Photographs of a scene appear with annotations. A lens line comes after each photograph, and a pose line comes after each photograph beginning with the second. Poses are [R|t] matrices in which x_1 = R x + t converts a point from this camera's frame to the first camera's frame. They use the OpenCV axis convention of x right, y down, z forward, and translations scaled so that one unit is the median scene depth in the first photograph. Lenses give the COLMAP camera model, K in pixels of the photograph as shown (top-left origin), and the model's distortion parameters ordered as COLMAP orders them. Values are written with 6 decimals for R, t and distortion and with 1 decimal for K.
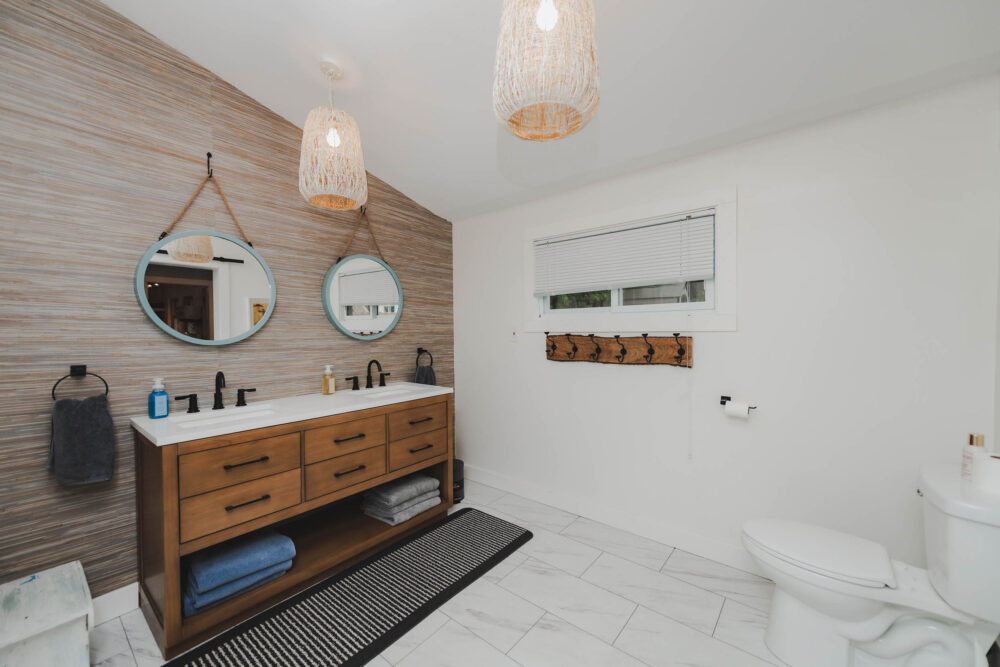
lens RADIAL K [[393.9, 0, 497.0], [0, 393.9, 335.2], [0, 0, 1]] dist [0.001329, -0.000270]
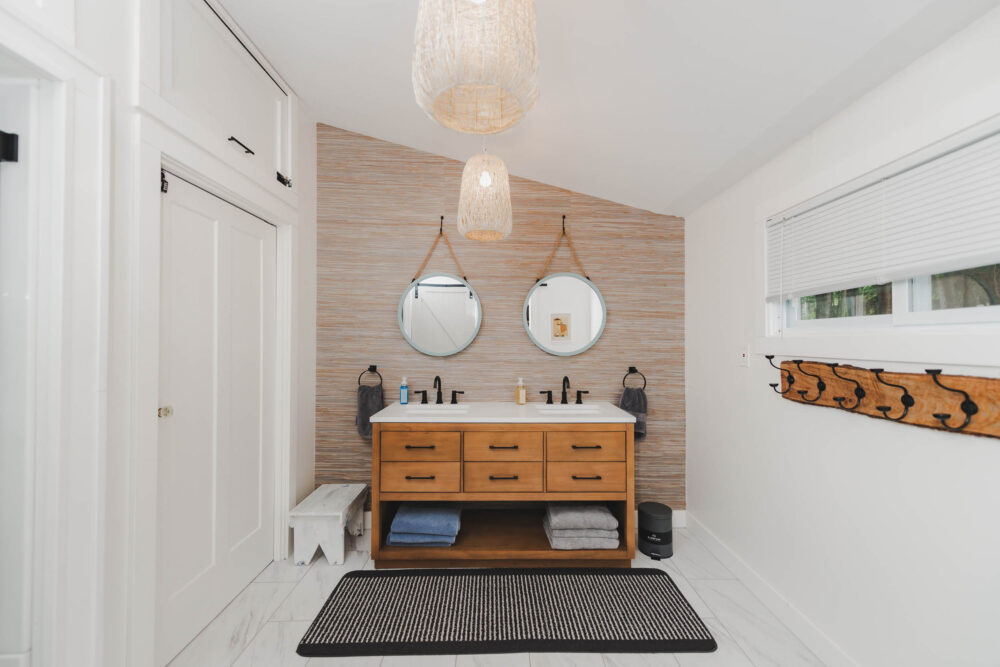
lens RADIAL K [[391.2, 0, 493.7], [0, 391.2, 333.8], [0, 0, 1]] dist [0.007163, -0.000108]
pose [[0.631492, -0.002162, -0.775379, 0.396618], [-0.019484, 0.999636, -0.018656, -0.026663], [0.775138, 0.026889, 0.631220, 0.258965]]
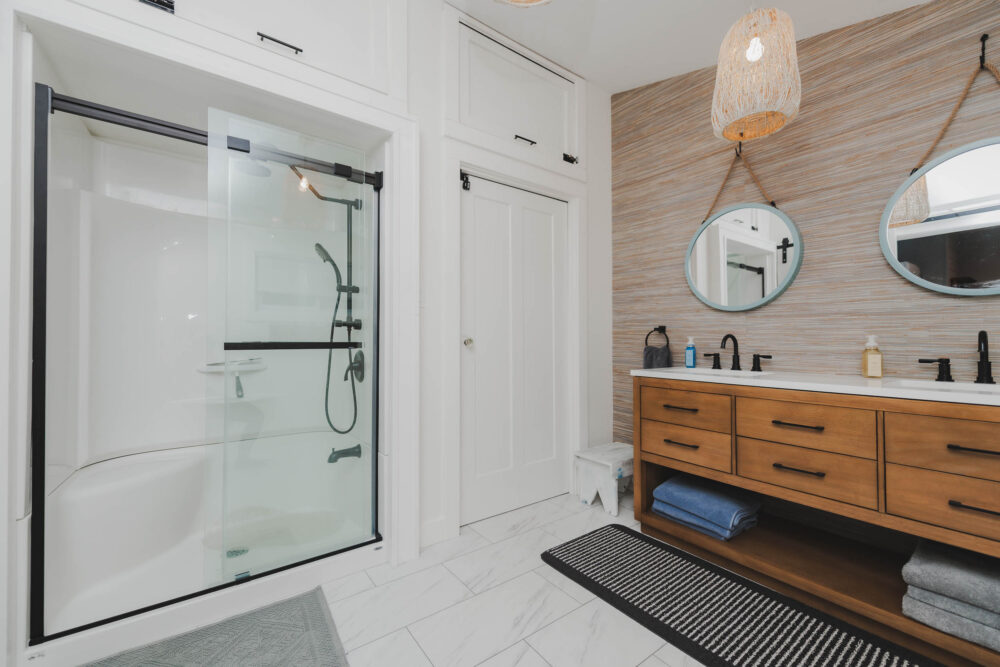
lens RADIAL K [[393.9, 0, 497.0], [0, 393.9, 335.2], [0, 0, 1]] dist [0.001329, -0.000270]
pose [[-0.258078, -0.000942, -0.966124, 0.436254], [-0.011411, 0.999933, 0.002073, 0.086456], [0.966057, 0.011559, -0.258072, 0.573538]]
